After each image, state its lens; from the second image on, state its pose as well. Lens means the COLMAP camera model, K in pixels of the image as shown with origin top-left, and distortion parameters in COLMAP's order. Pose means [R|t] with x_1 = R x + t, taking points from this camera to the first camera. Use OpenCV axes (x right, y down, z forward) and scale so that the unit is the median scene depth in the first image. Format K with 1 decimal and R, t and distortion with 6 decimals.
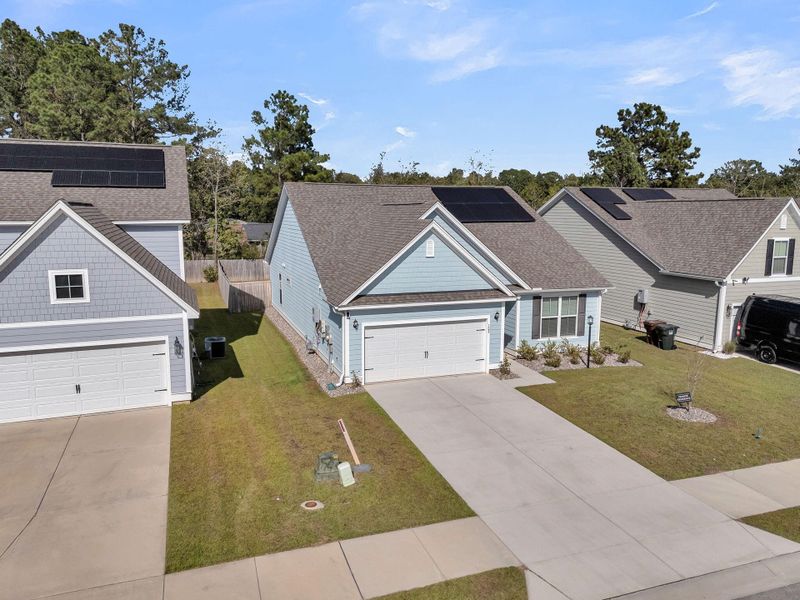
lens RADIAL K [[584.0, 0, 397.0], [0, 584.0, 302.6], [0, 0, 1]] dist [0.061073, -0.044880]
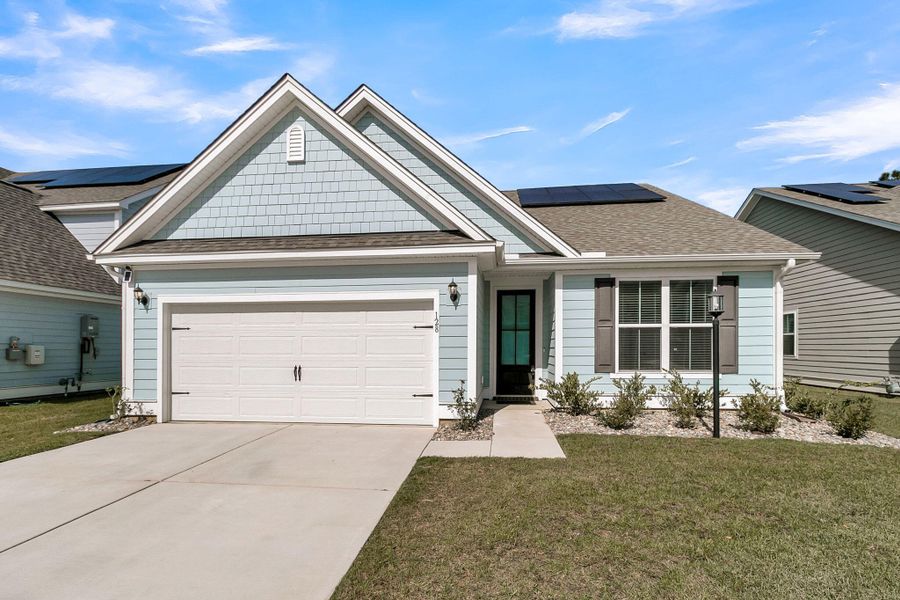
lens RADIAL K [[425.3, 0, 457.9], [0, 425.3, 348.7], [0, 0, 1]] dist [0.000853, 0.002424]
pose [[0.901706, -0.005753, -0.432311, 0.311806], [-0.058496, 0.989094, -0.135173, 0.107366], [0.428374, 0.147175, 0.891535, 0.731051]]
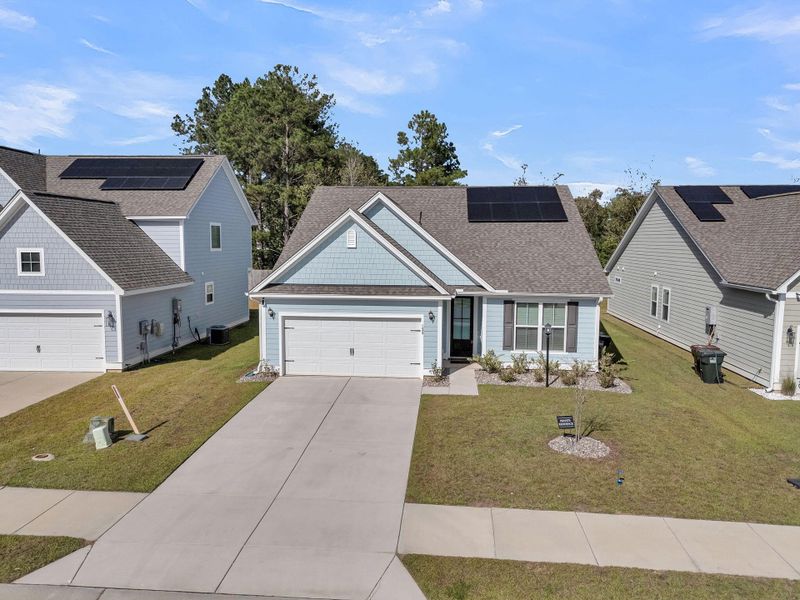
lens RADIAL K [[584.0, 0, 405.4], [0, 584.0, 301.3], [0, 0, 1]] dist [0.061073, -0.044880]
pose [[0.911405, 0.045099, -0.409032, 0.505120], [-0.066942, 0.996985, -0.039234, 0.038309], [0.406029, 0.063140, 0.911676, 0.163143]]
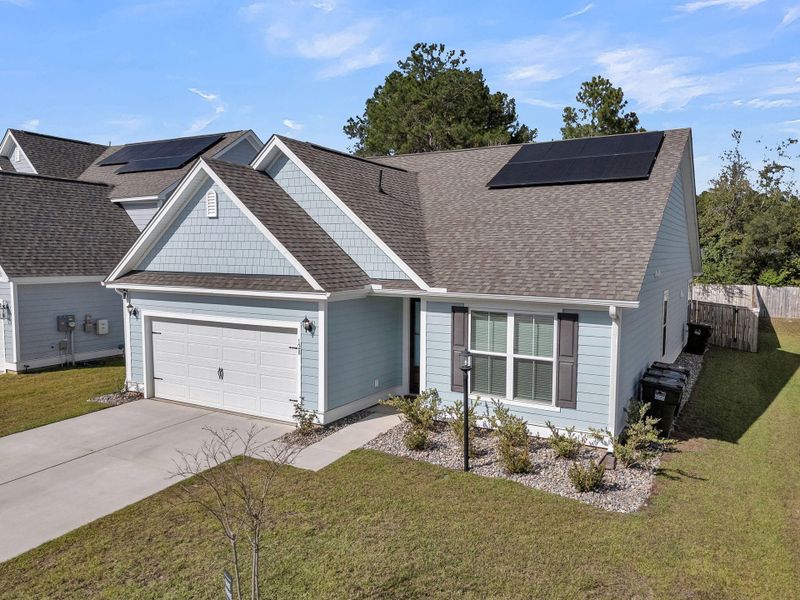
lens RADIAL K [[584.0, 0, 414.0], [0, 584.0, 304.1], [0, 0, 1]] dist [0.061073, -0.044880]
pose [[0.661168, 0.066679, -0.747269, 0.653912], [-0.120083, 0.992606, -0.017677, 0.000400], [0.740565, 0.101422, 0.664287, 0.709364]]
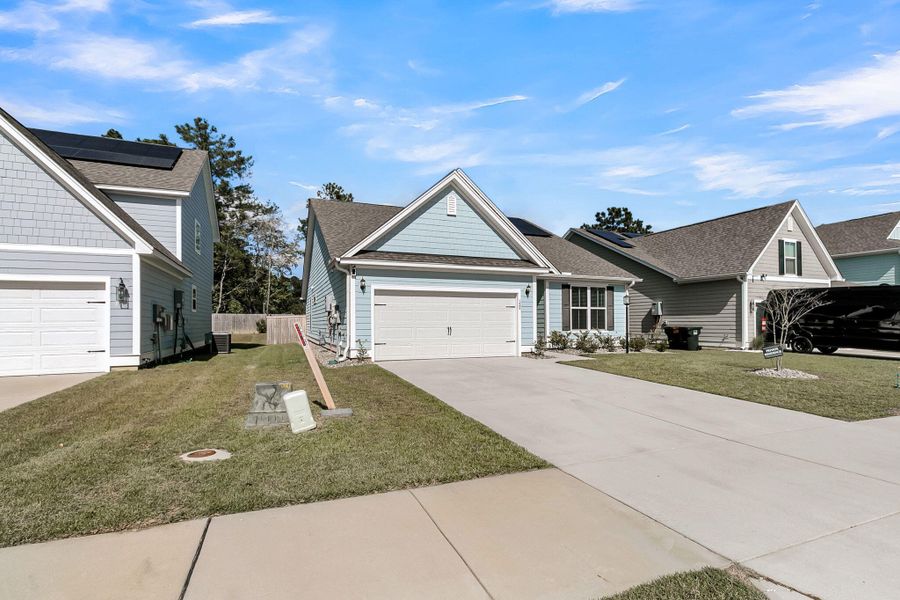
lens RADIAL K [[425.3, 0, 446.1], [0, 425.3, 322.0], [0, 0, 1]] dist [0.000853, 0.002424]
pose [[0.999287, -0.008051, 0.036891, 0.022091], [0.013788, 0.987344, -0.157993, 0.172573], [-0.035152, 0.158389, 0.986751, 0.373796]]
